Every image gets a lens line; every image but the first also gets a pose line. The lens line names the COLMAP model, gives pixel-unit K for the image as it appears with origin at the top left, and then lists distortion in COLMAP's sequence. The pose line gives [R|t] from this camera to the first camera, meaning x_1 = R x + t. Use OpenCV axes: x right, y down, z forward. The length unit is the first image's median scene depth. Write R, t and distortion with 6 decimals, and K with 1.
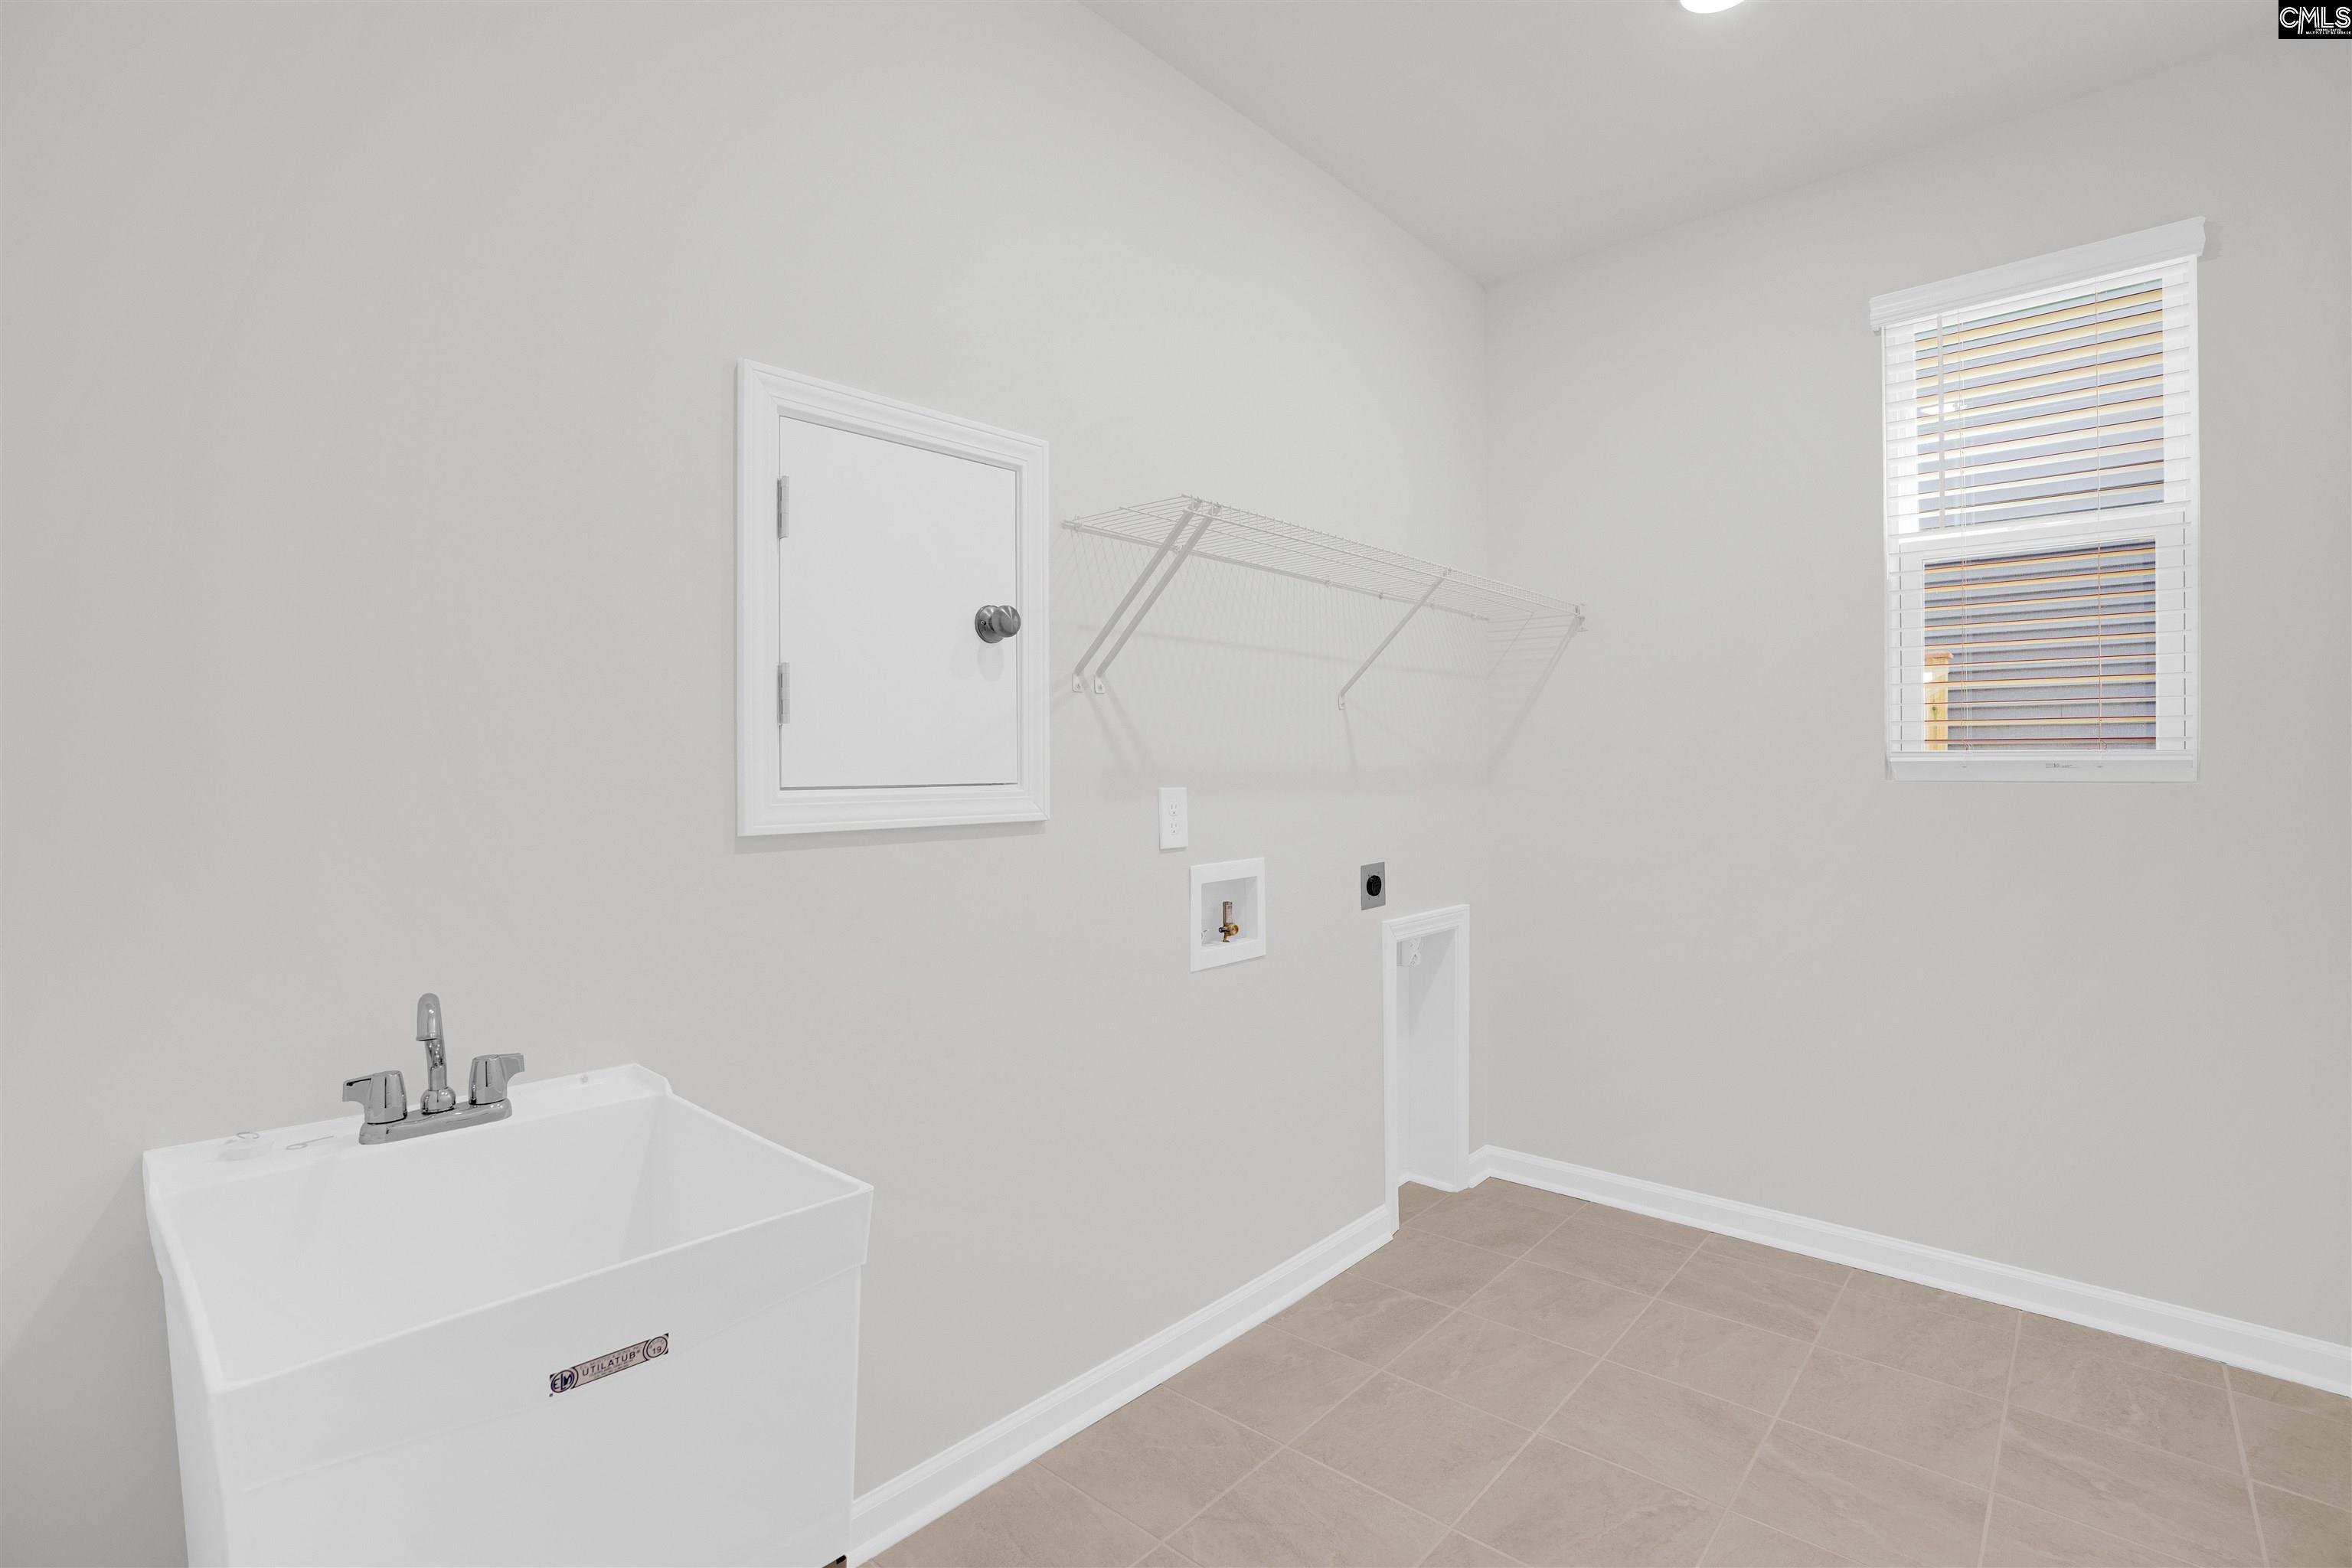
lens RADIAL K [[1084.8, 0, 1175.0], [0, 1084.8, 771.0], [0, 0, 1]] dist [0.030601, 0.001862]
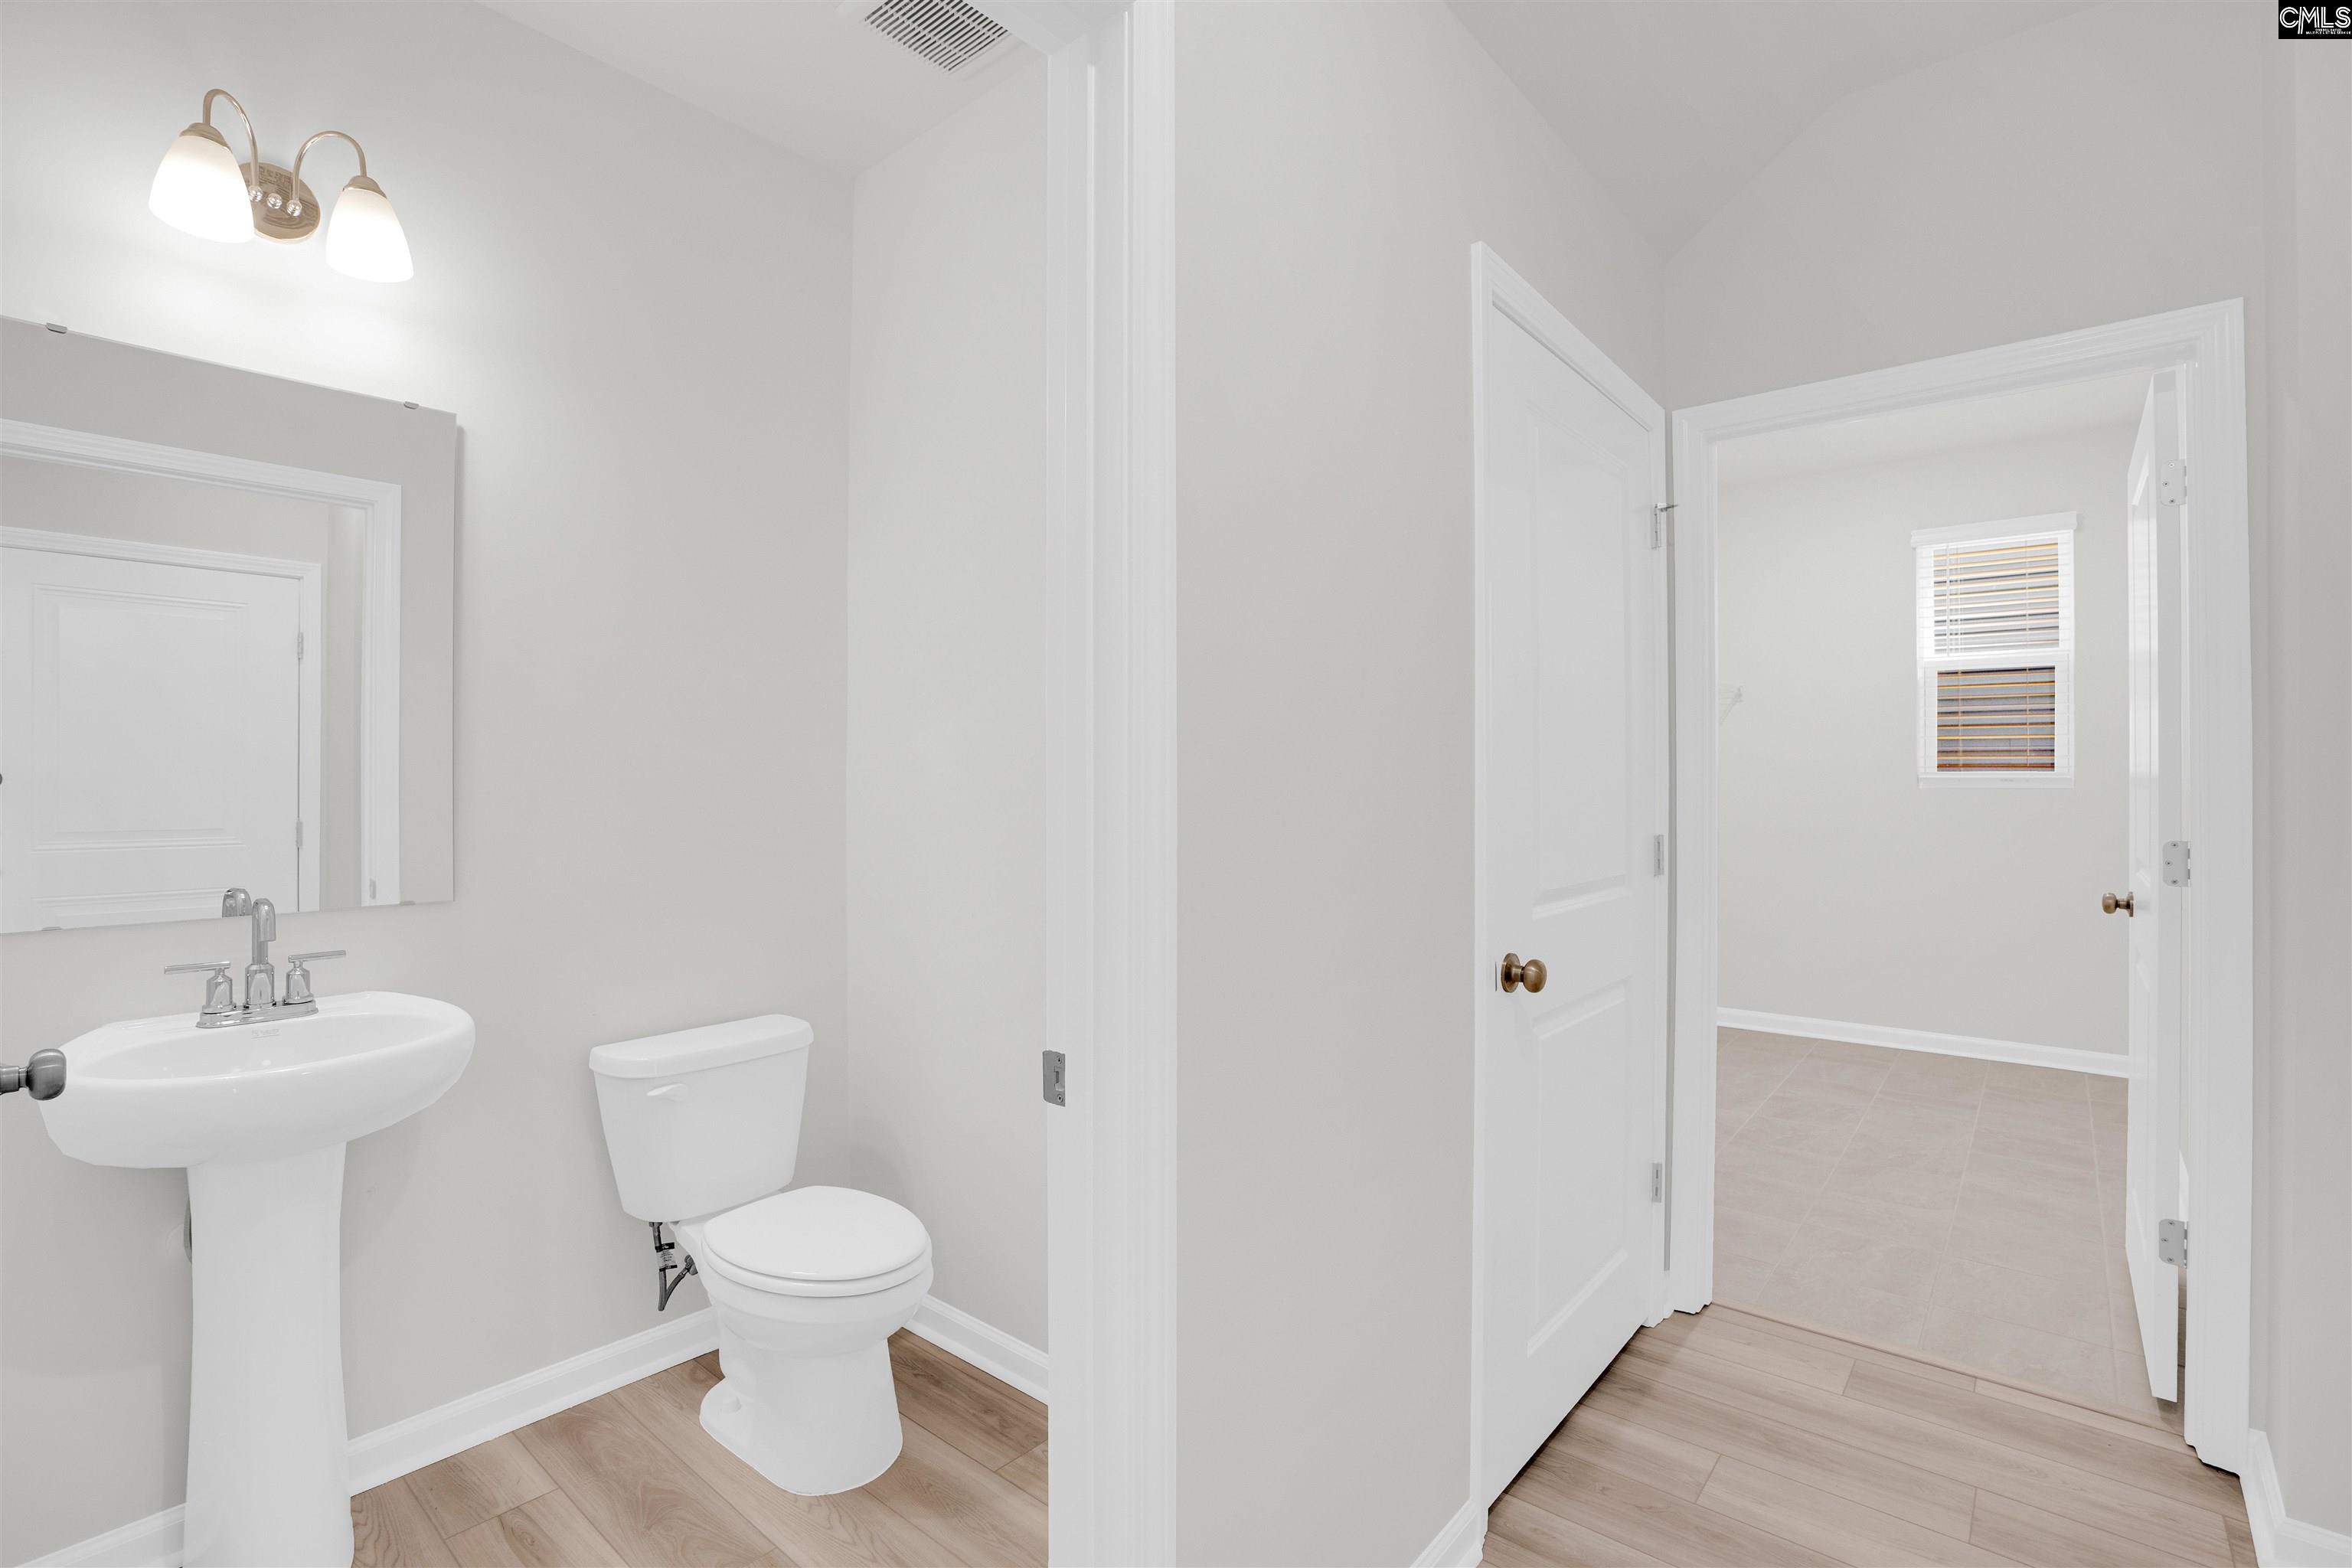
lens RADIAL K [[1084.8, 0, 1175.7], [0, 1084.8, 783.0], [0, 0, 1]] dist [0.030601, 0.001862]
pose [[0.998631, 0.003606, 0.052187, -0.716639], [-0.003692, 0.999992, 0.001549, 0.001770], [-0.052181, -0.001739, 0.998636, -0.810462]]
